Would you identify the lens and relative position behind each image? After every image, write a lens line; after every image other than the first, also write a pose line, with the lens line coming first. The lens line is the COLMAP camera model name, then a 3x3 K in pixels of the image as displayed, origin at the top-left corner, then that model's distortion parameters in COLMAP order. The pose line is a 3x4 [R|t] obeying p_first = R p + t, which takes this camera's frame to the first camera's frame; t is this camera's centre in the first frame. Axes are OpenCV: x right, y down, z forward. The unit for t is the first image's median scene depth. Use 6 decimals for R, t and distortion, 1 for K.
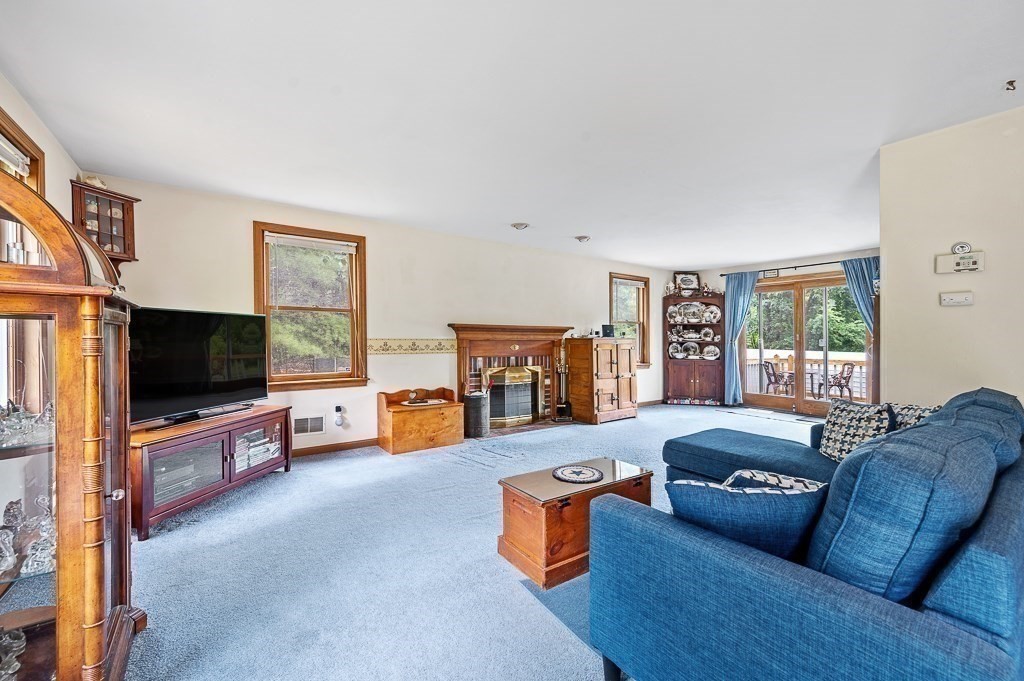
lens RADIAL K [[410.4, 0, 515.3], [0, 410.4, 333.9], [0, 0, 1]] dist [0.000273, 0.000024]
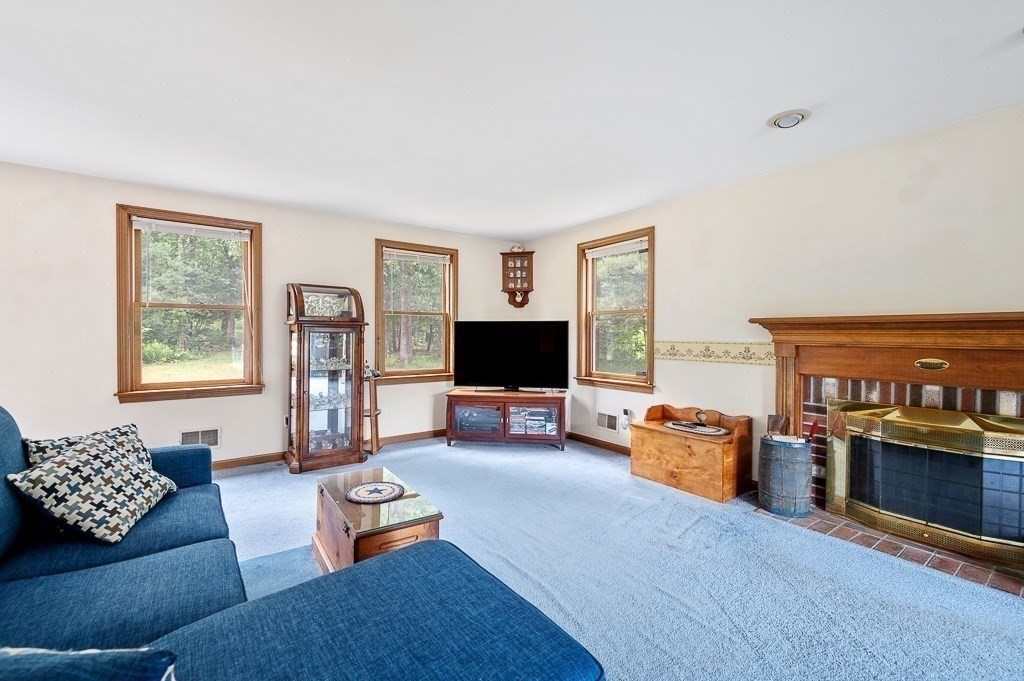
lens RADIAL K [[433.0, 0, 510.8], [0, 433.0, 343.7], [0, 0, 1]] dist [-0.004427, -0.000371]
pose [[-0.002489, 0.011473, -0.999931, 0.579853], [-0.001438, 0.999933, 0.011476, 0.007754], [0.999996, 0.001467, -0.002472, 0.701316]]
